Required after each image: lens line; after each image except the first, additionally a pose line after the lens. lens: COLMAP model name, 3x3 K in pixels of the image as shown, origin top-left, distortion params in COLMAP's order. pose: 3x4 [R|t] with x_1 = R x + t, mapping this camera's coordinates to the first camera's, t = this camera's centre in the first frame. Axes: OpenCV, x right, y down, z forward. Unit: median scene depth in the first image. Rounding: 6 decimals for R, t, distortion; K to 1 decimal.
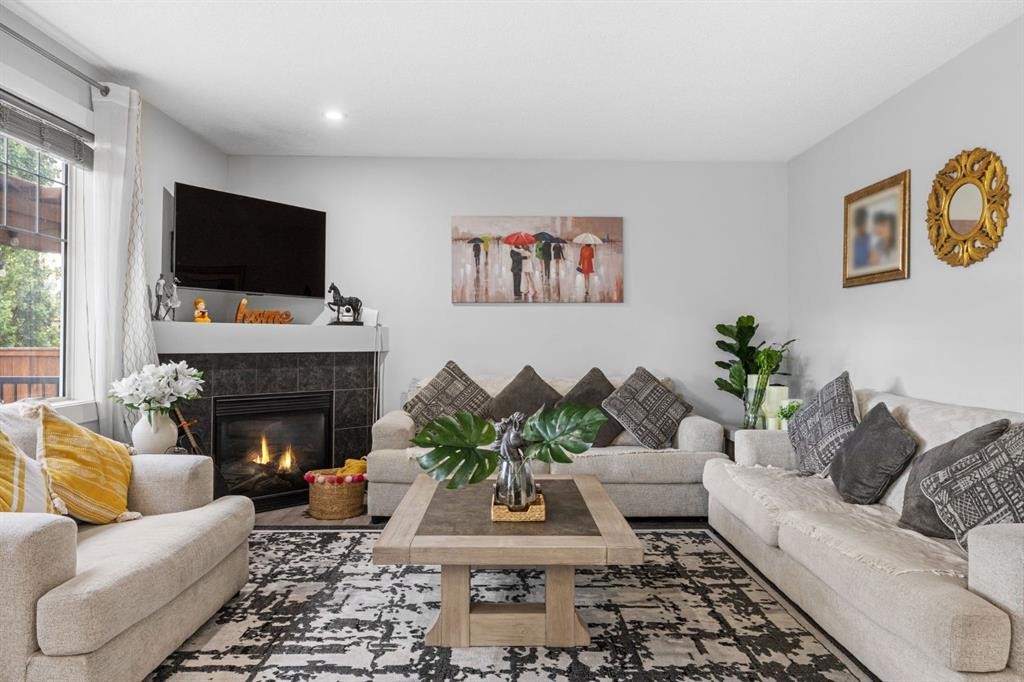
lens RADIAL K [[695.2, 0, 494.3], [0, 695.2, 341.0], [0, 0, 1]] dist [-0.004427, -0.006156]
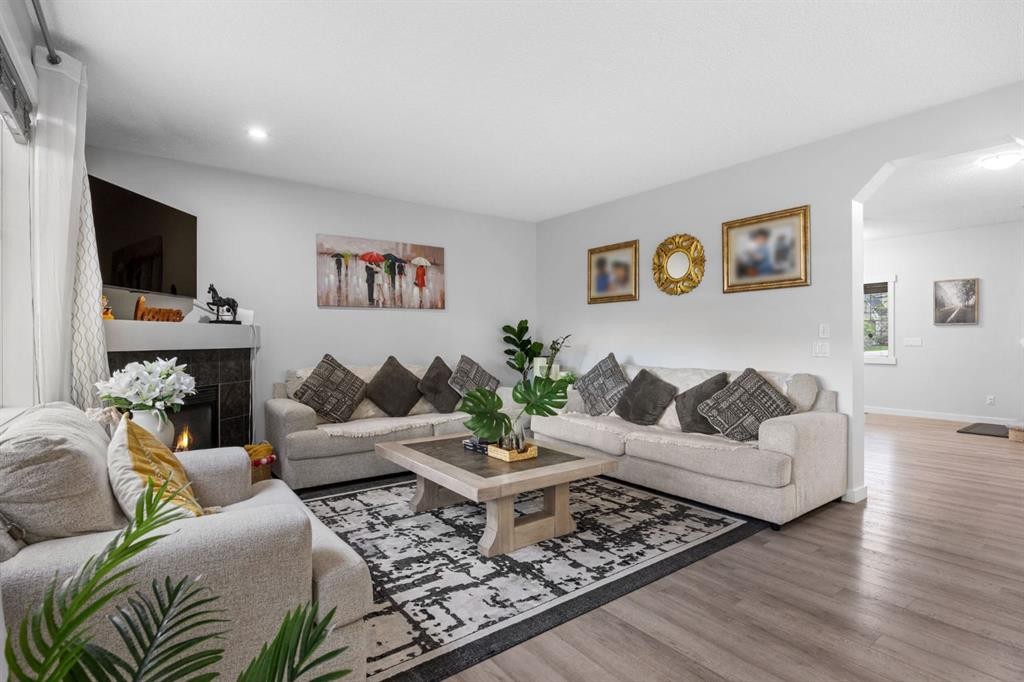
lens RADIAL K [[529.0, 0, 513.3], [0, 529.0, 344.4], [0, 0, 1]] dist [-0.019616, 0.000658]
pose [[0.797506, -0.014403, 0.603139, -0.450364], [0.009126, 0.999889, 0.011811, 0.004630], [-0.603242, -0.003915, 0.797549, 0.095138]]
